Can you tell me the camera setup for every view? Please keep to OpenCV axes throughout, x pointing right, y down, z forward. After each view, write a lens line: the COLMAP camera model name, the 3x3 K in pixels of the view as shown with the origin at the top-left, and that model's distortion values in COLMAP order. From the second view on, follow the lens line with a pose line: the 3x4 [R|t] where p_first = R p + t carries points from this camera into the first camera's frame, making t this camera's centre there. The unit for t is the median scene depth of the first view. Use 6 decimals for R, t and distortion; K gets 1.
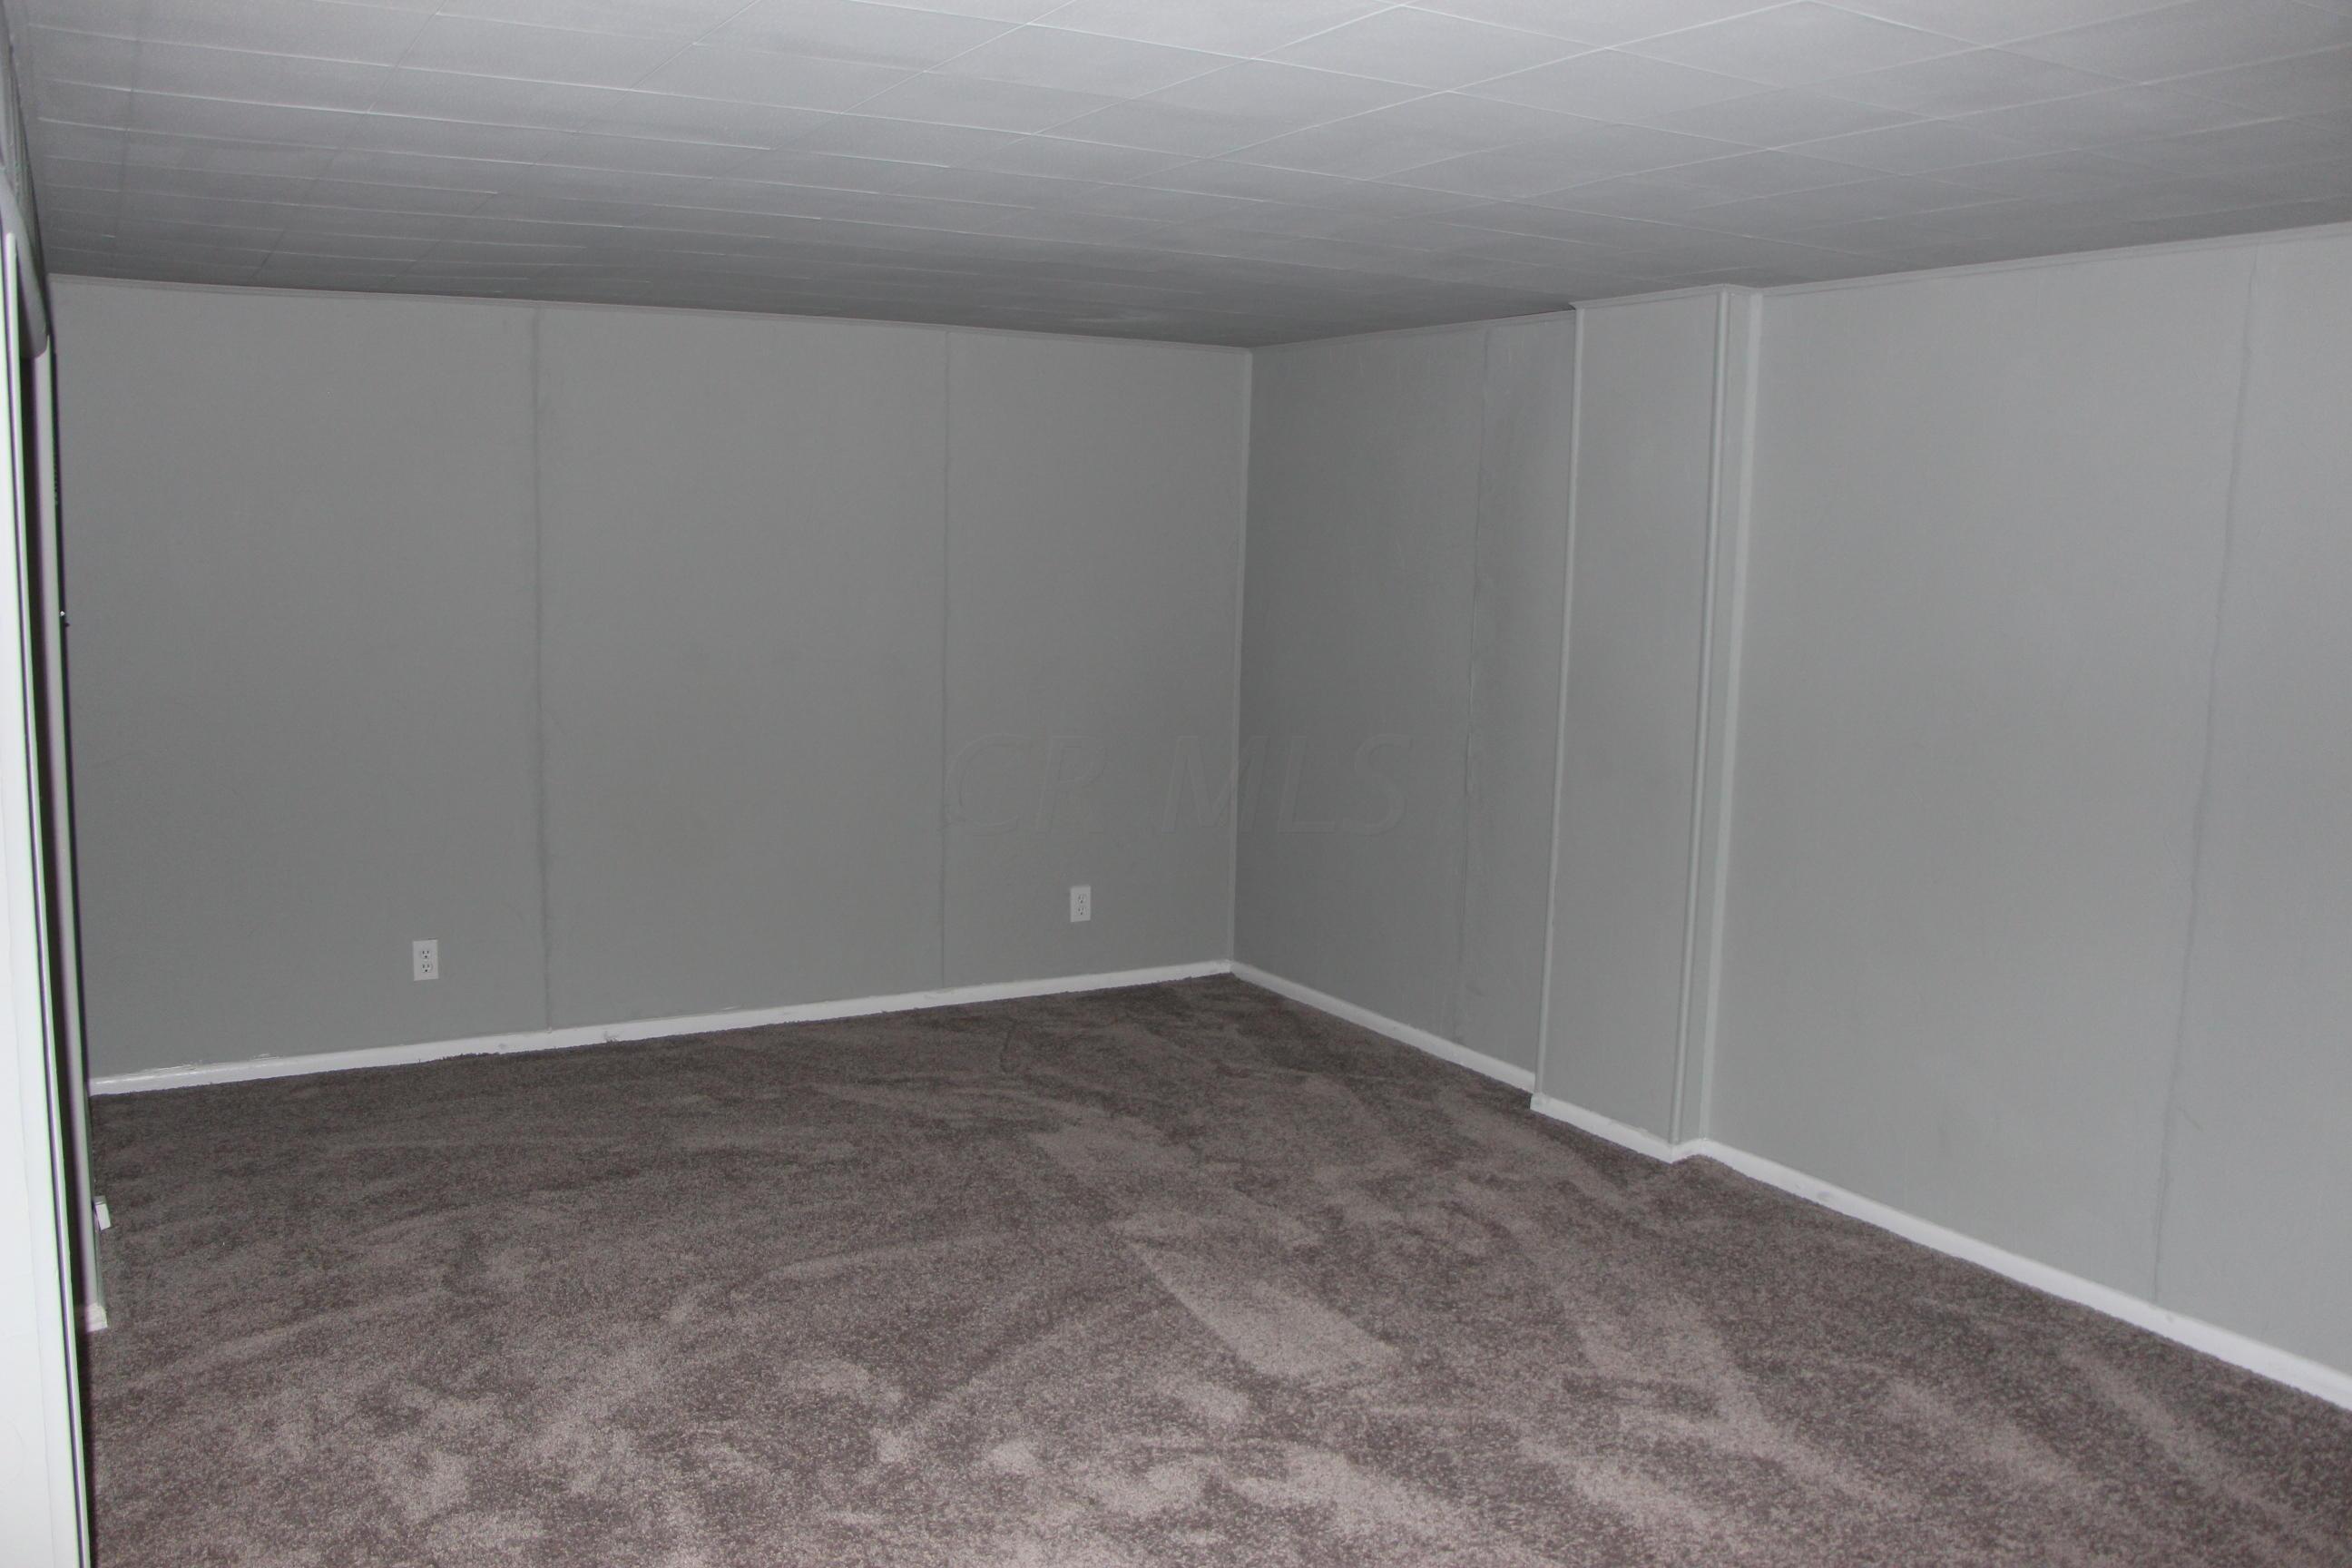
lens RADIAL K [[1960.3, 0, 1176.0], [0, 1960.3, 784.0], [0, 0, 1]] dist [-0.188704, 0.177576]
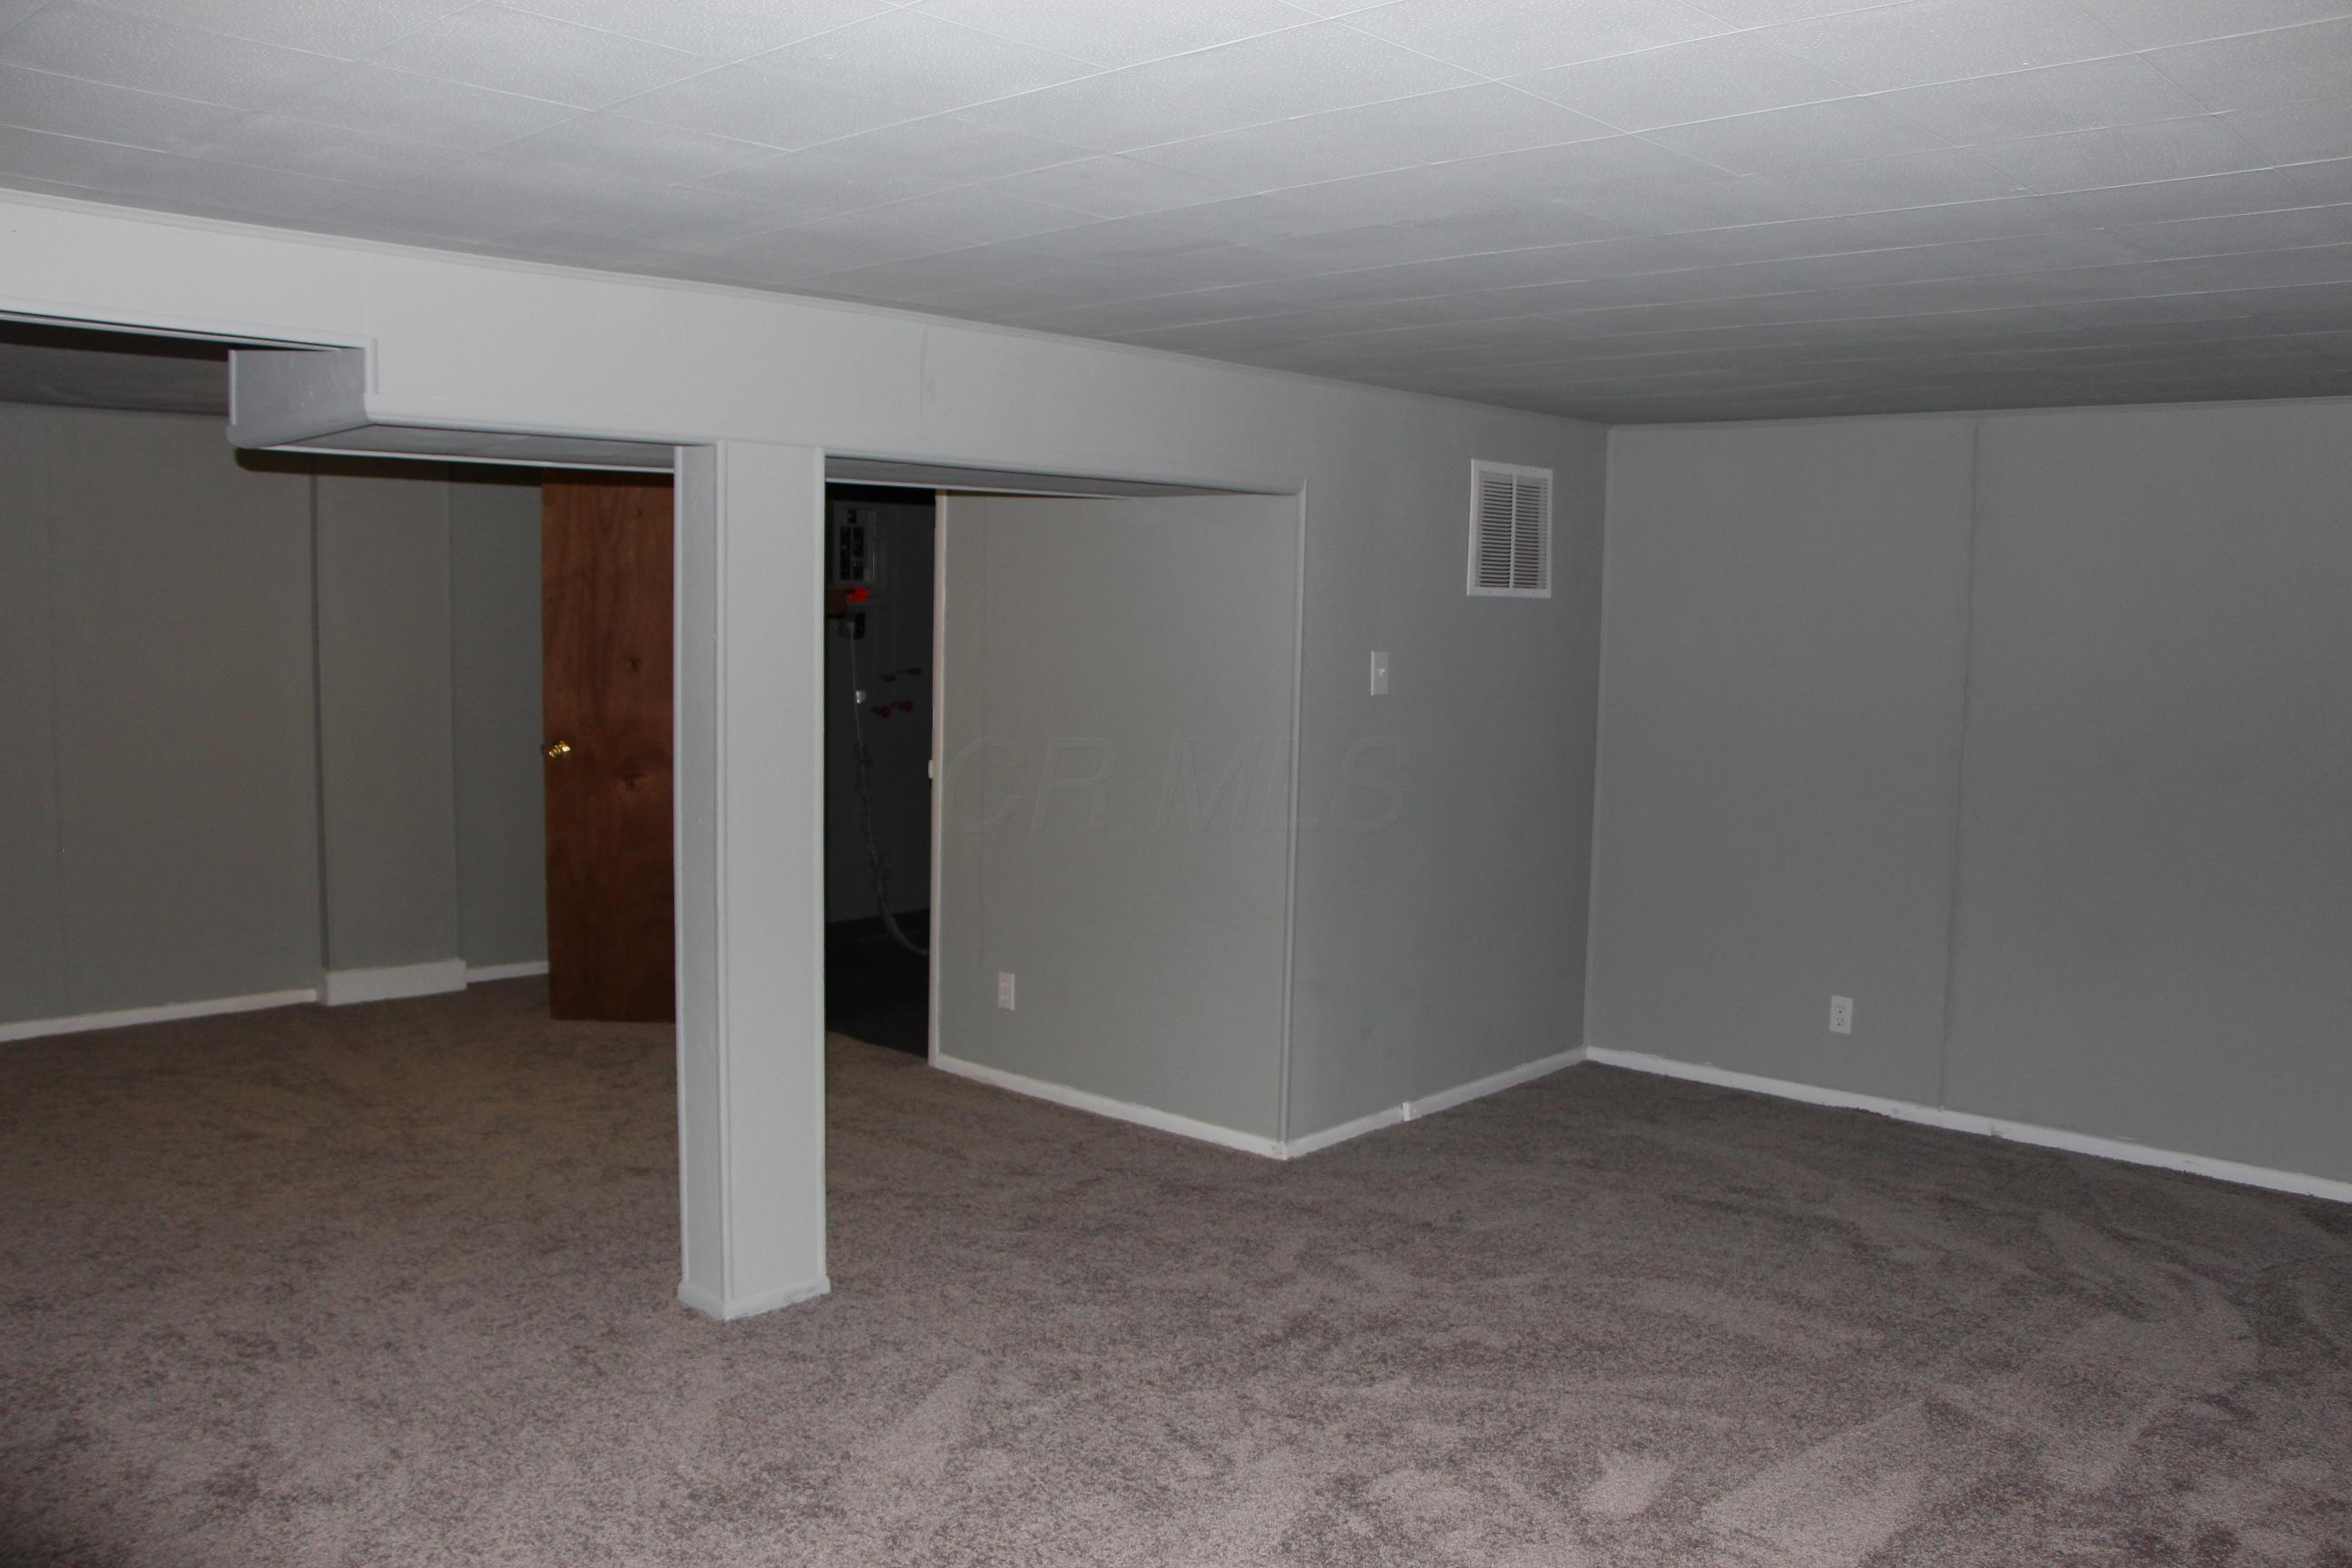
lens RADIAL K [[1960.3, 0, 1176.0], [0, 1960.3, 784.0], [0, 0, 1]] dist [-0.188704, 0.177576]
pose [[0.285648, 0.072296, -0.955604, 0.545051], [-0.137510, 0.989924, 0.033788, -0.024529], [0.948418, 0.121754, 0.292711, 0.293172]]
